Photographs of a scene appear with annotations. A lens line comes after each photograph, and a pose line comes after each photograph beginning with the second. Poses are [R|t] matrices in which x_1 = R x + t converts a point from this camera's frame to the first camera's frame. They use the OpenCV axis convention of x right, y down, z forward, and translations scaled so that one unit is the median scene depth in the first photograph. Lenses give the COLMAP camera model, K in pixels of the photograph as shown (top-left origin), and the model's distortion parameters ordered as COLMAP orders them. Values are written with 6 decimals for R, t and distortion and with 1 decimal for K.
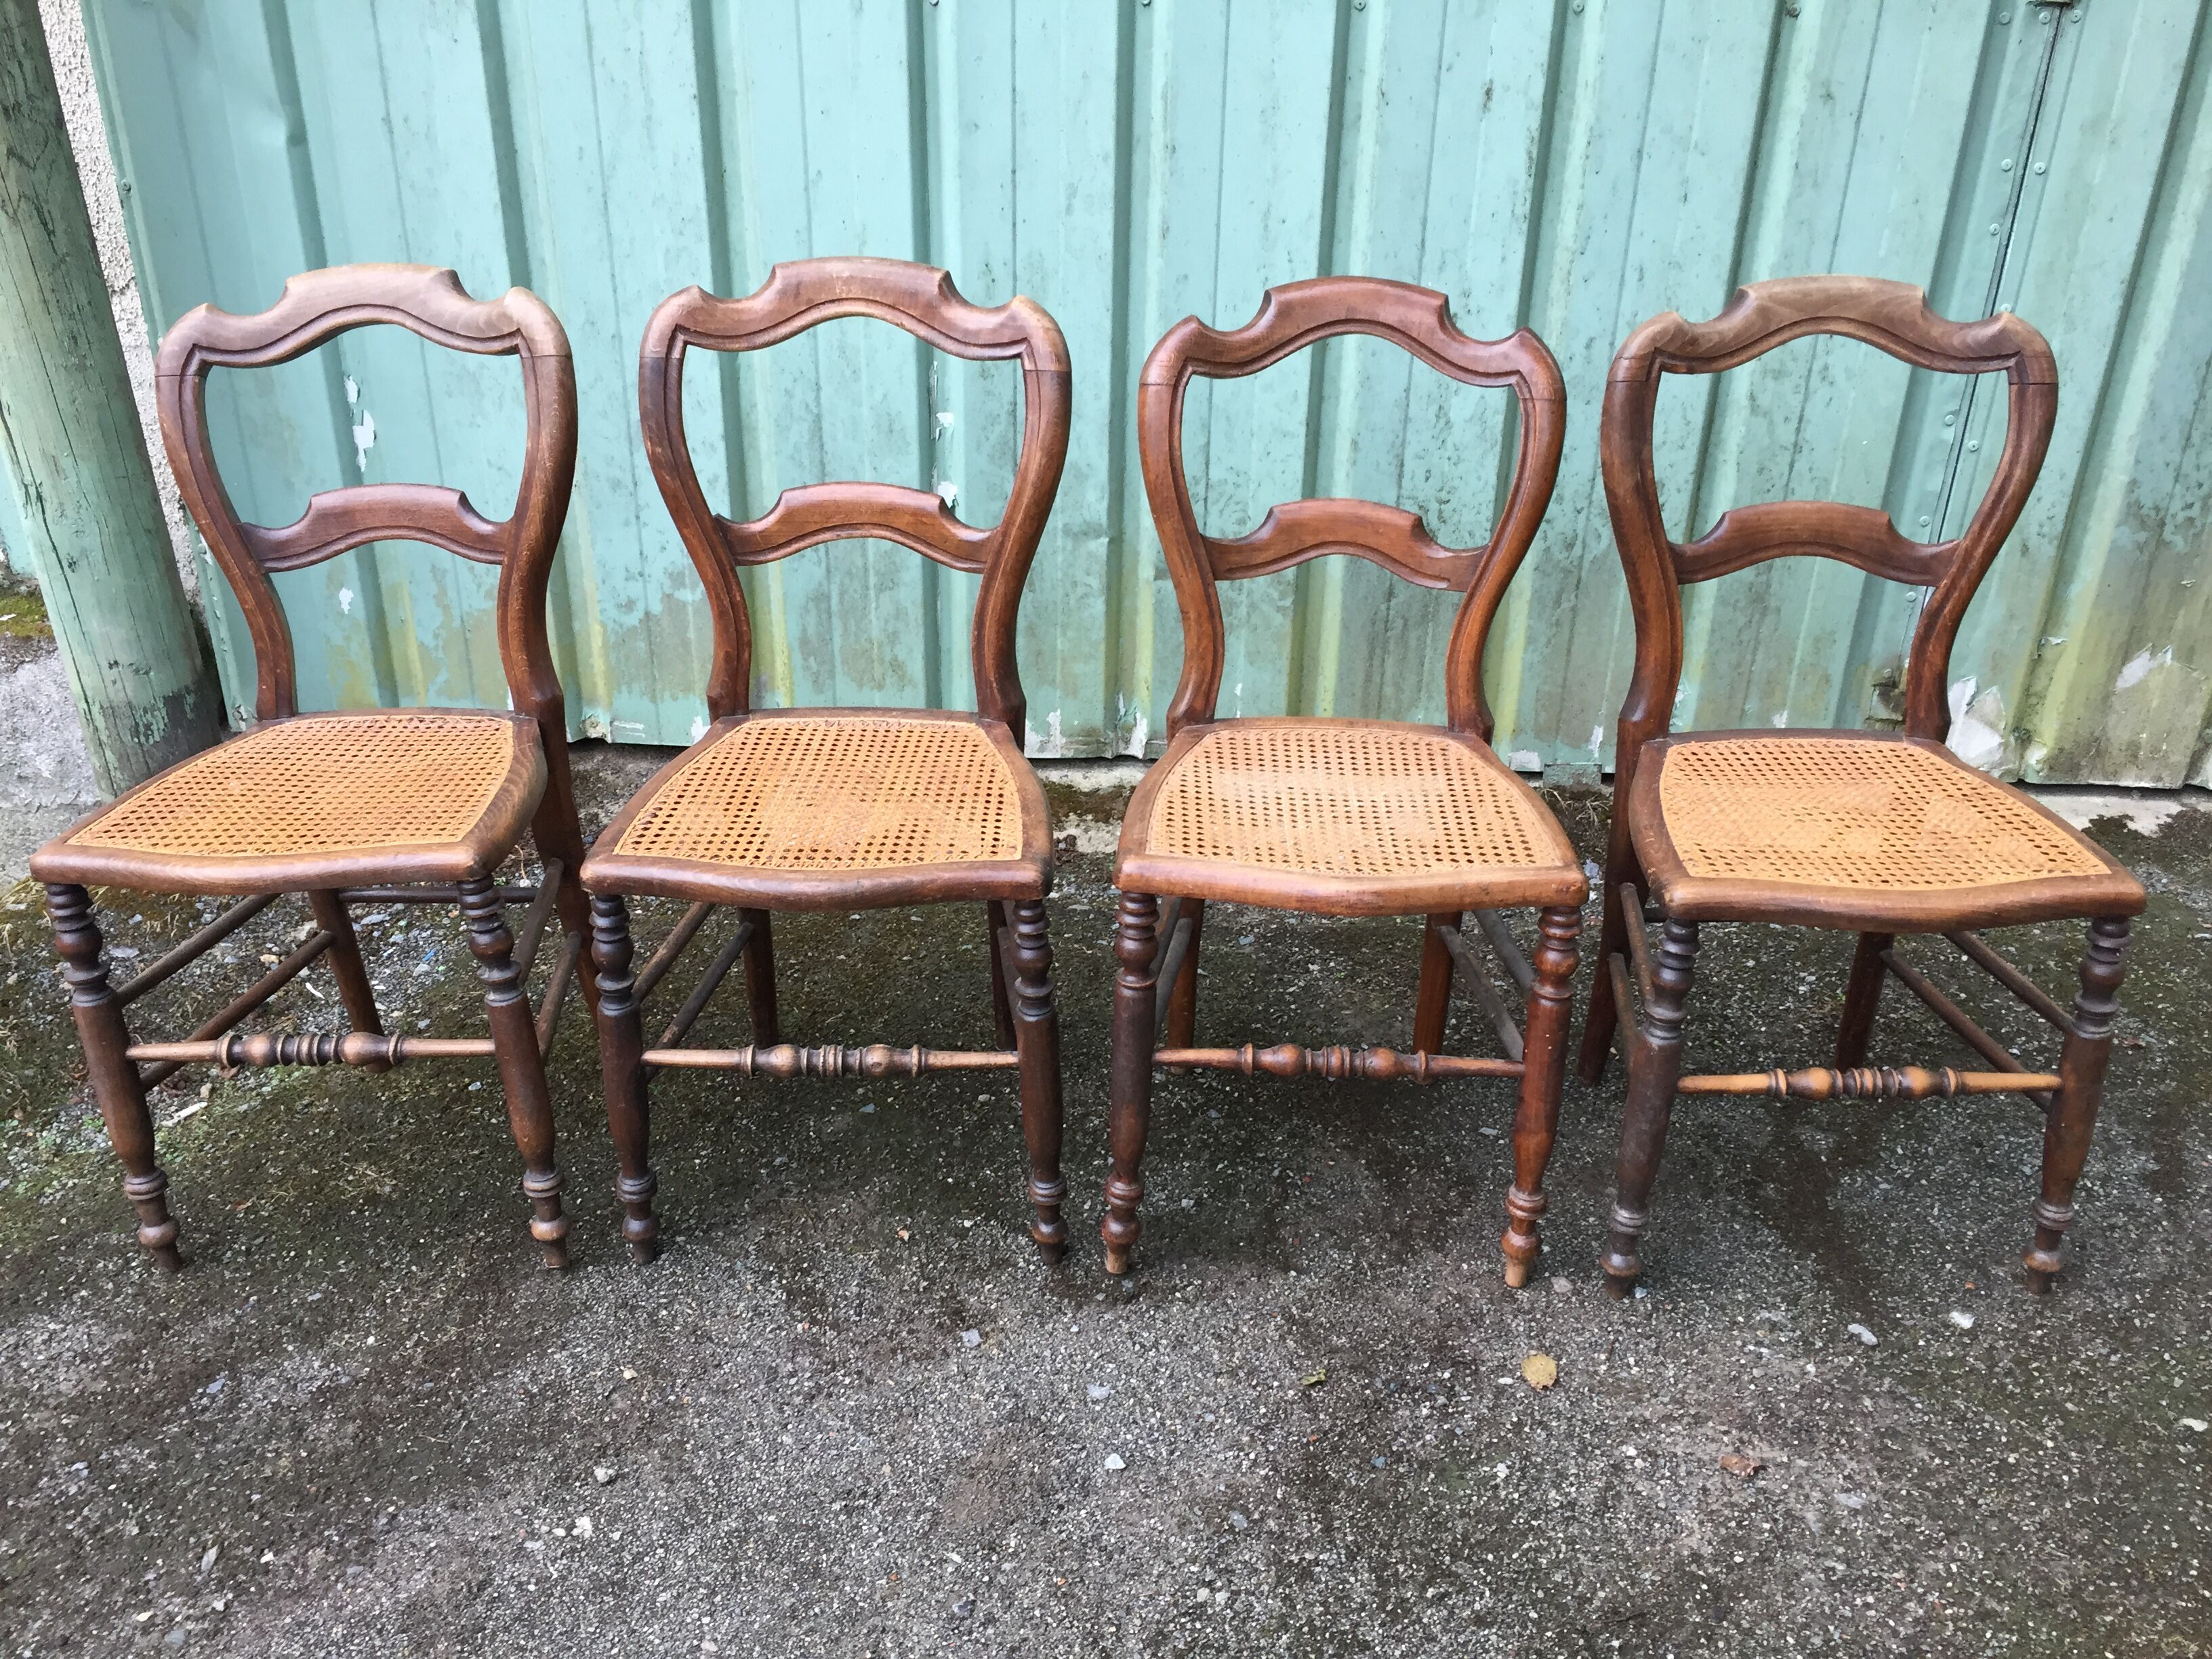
lens RADIAL K [[1872.4, 0, 1110.1], [0, 1872.4, 830.2], [0, 0, 1]] dist [0.083380, -0.109074]
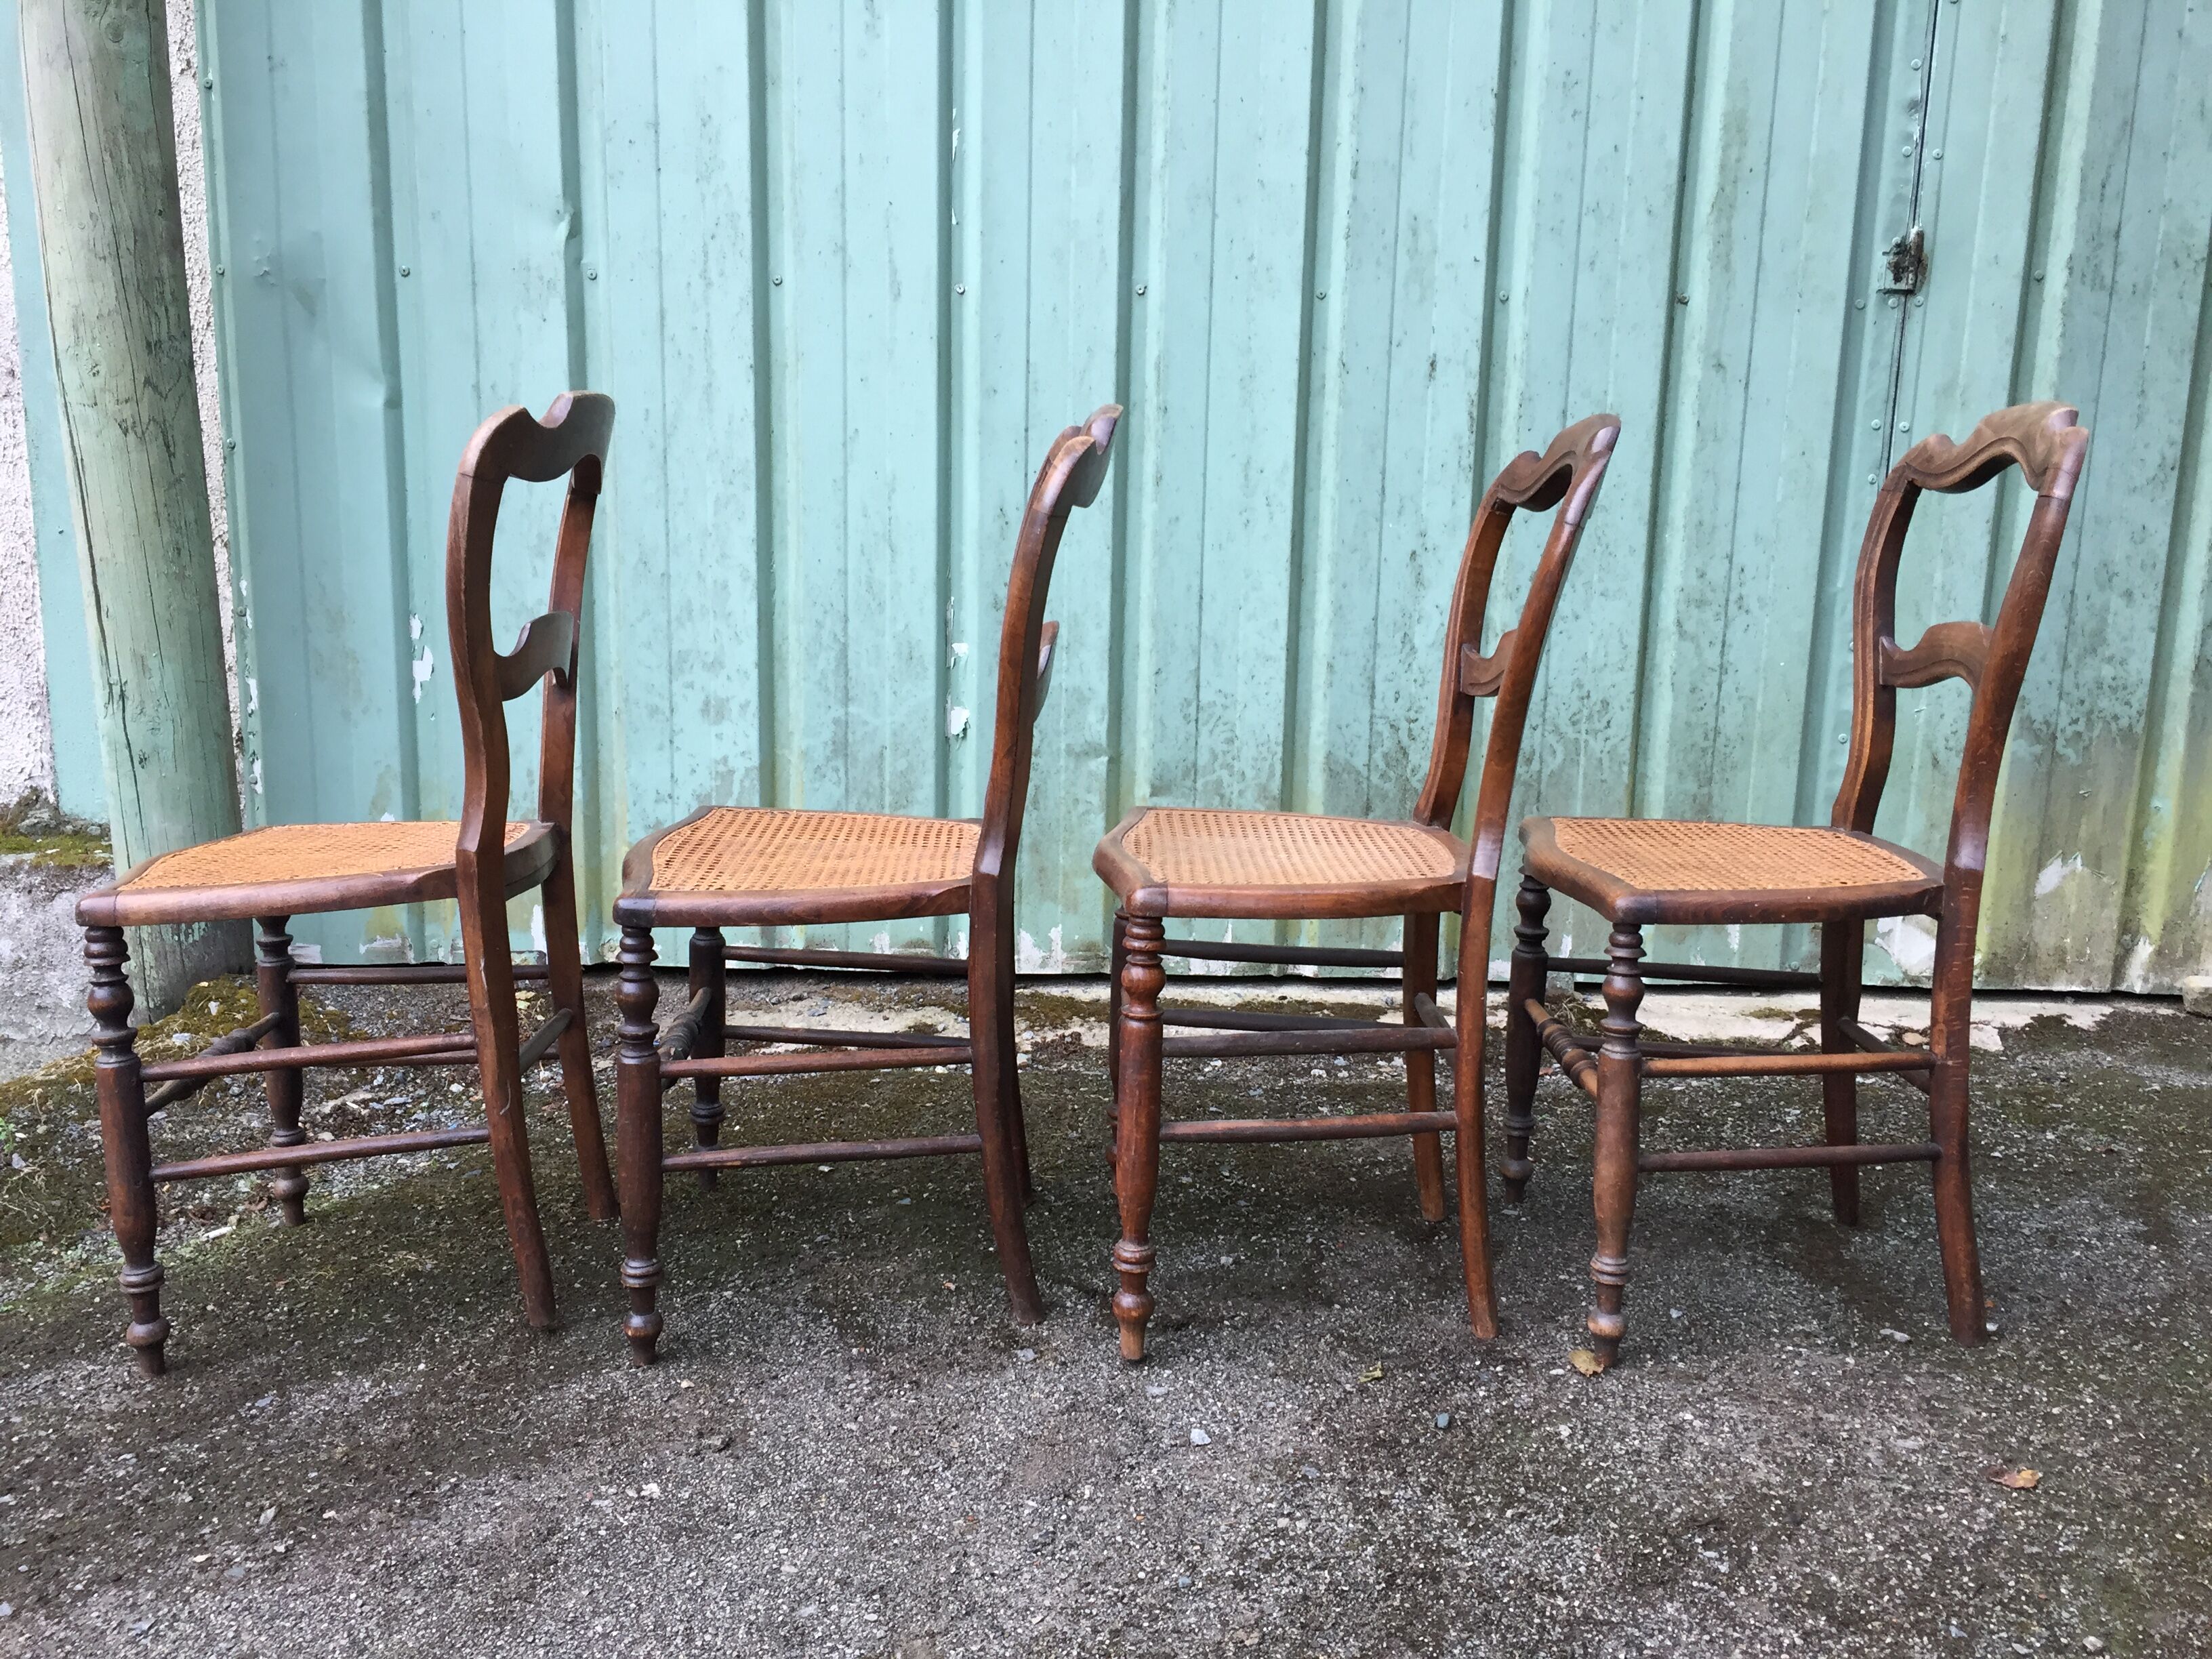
lens RADIAL K [[1871.1, 0, 1109.4], [0, 1871.1, 839.1], [0, 0, 1]] dist [0.082828, -0.107694]
pose [[0.999035, -0.004964, 0.043650, -0.069426], [0.016675, 0.962084, -0.272244, 0.270005], [-0.040644, 0.272709, 0.961238, -0.042280]]
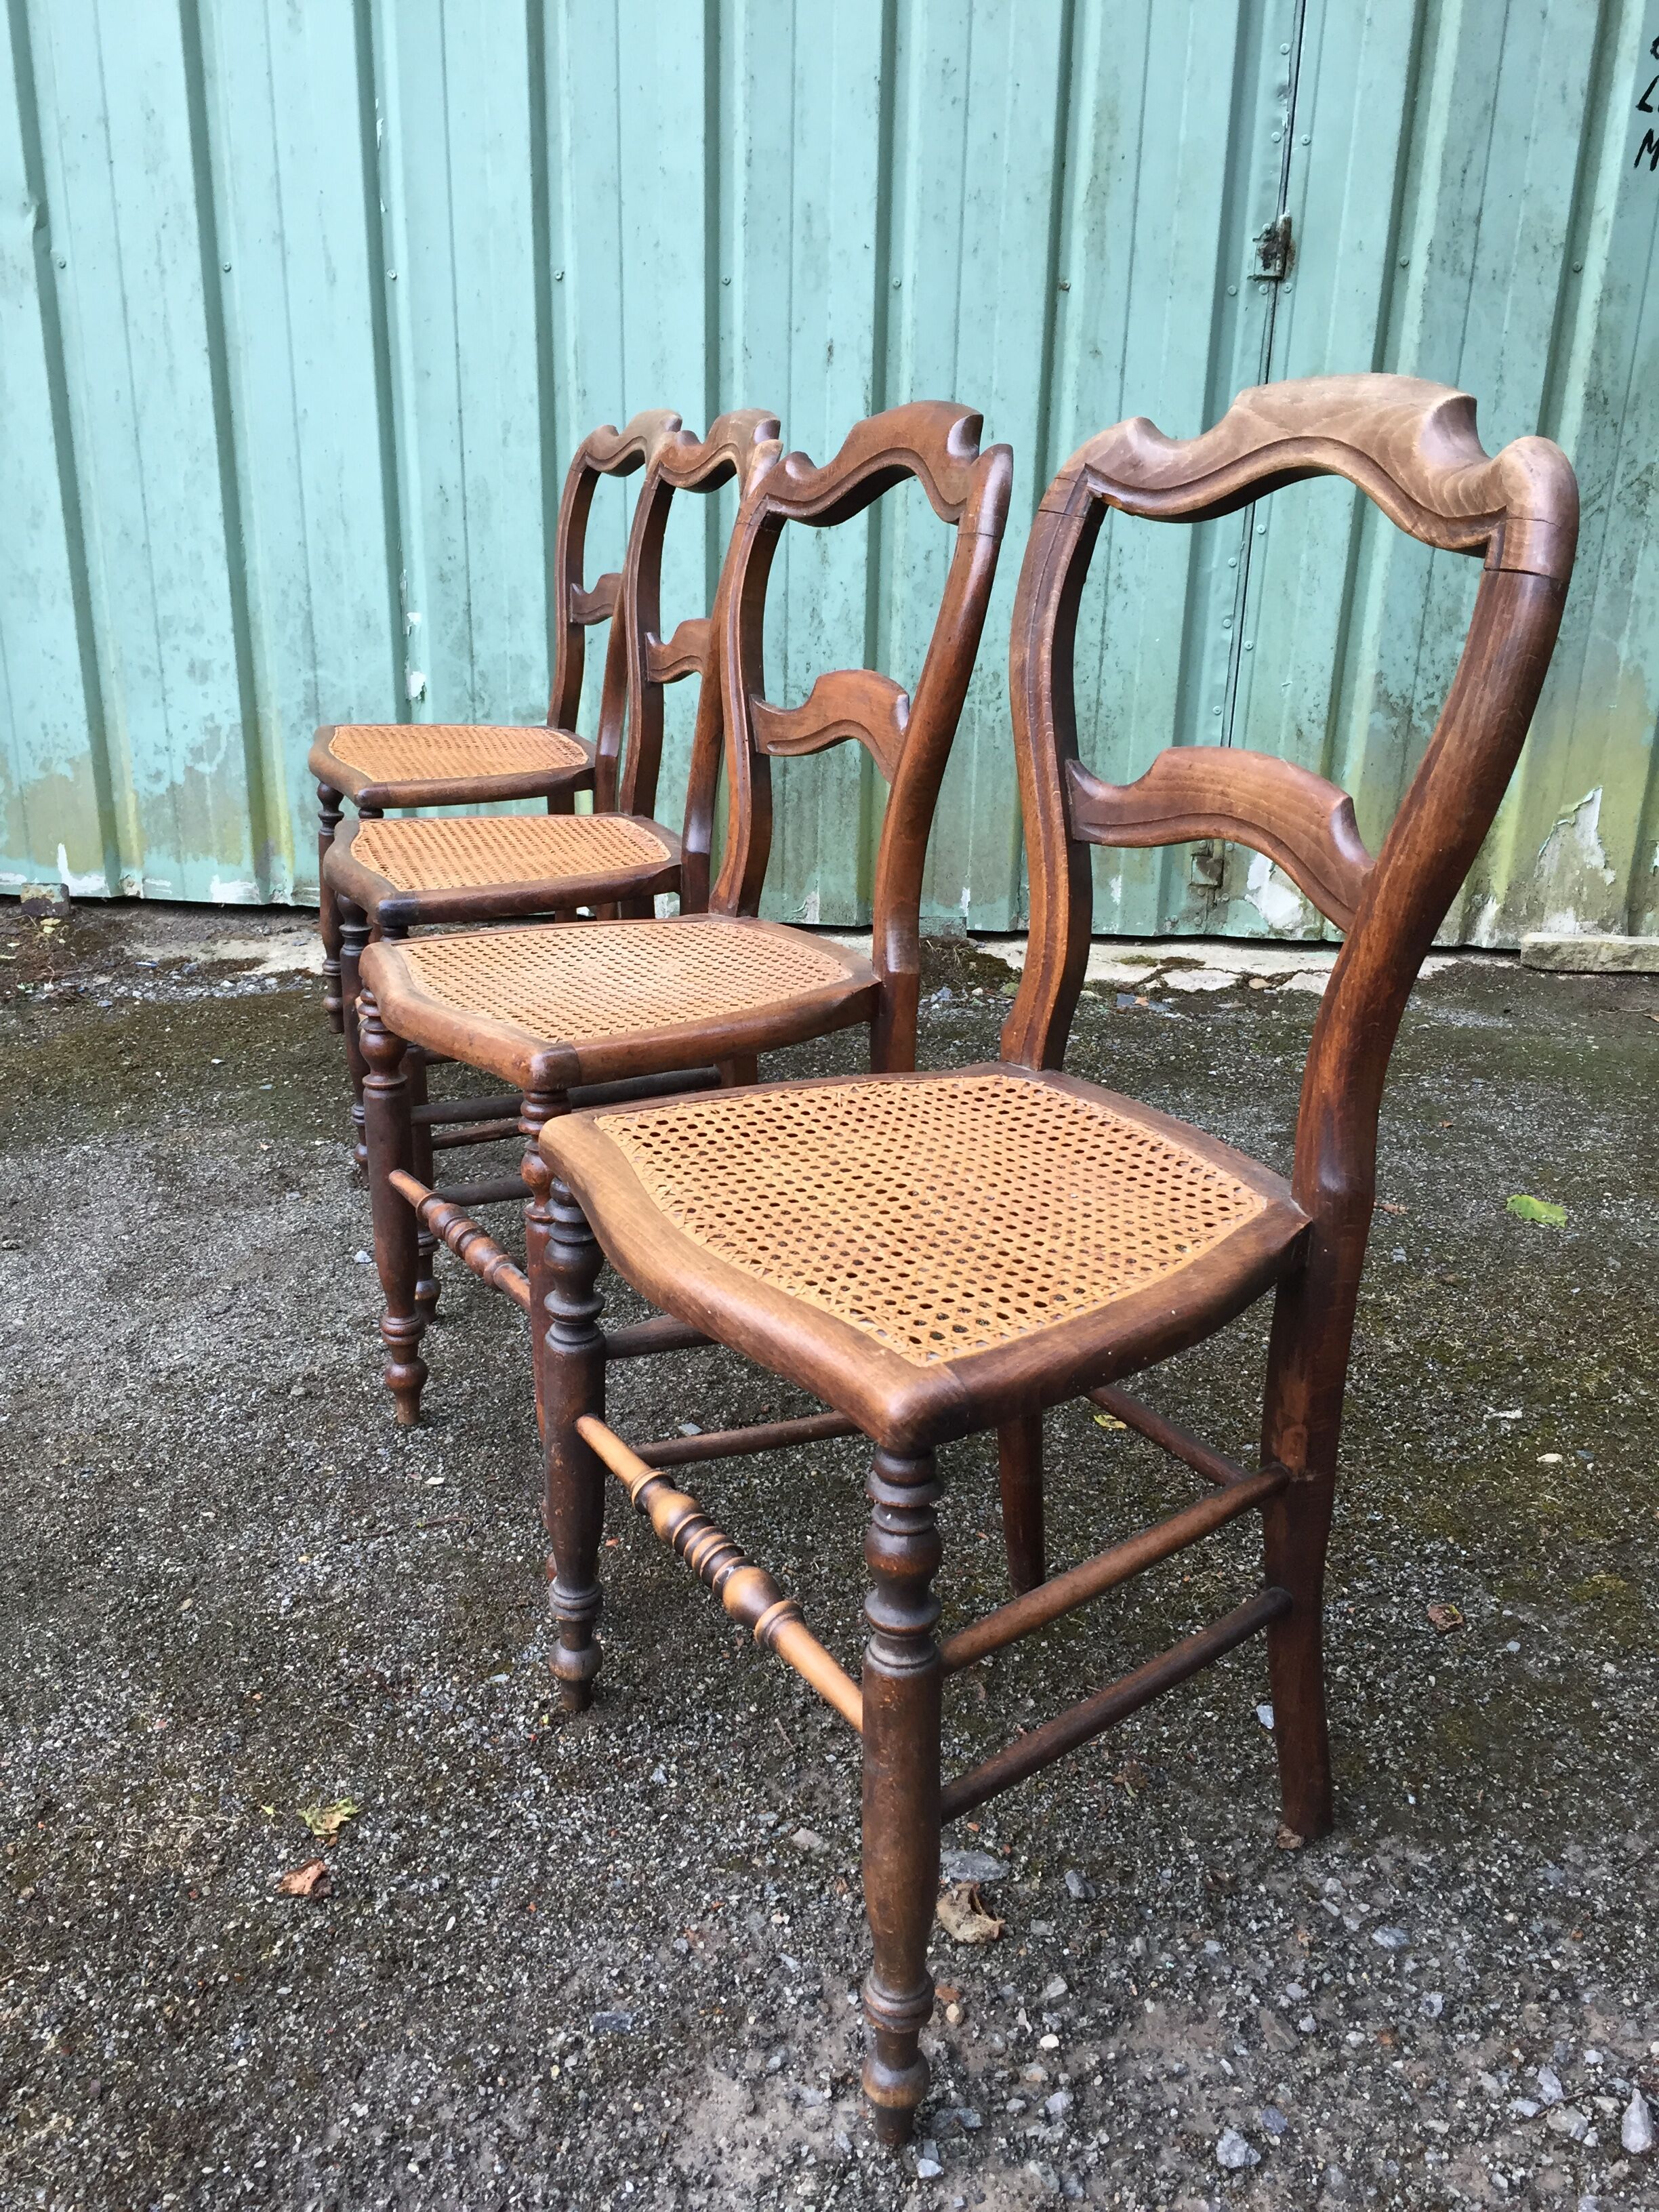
lens RADIAL K [[1871.1, 0, 825.8], [0, 1871.1, 1112.6], [0, 0, 1]] dist [0.082828, -0.107694]
pose [[0.999633, 0.013168, -0.023688, 0.304303], [-0.015907, 0.992715, -0.119434, 0.348000], [0.021943, 0.119767, 0.992560, -0.249646]]
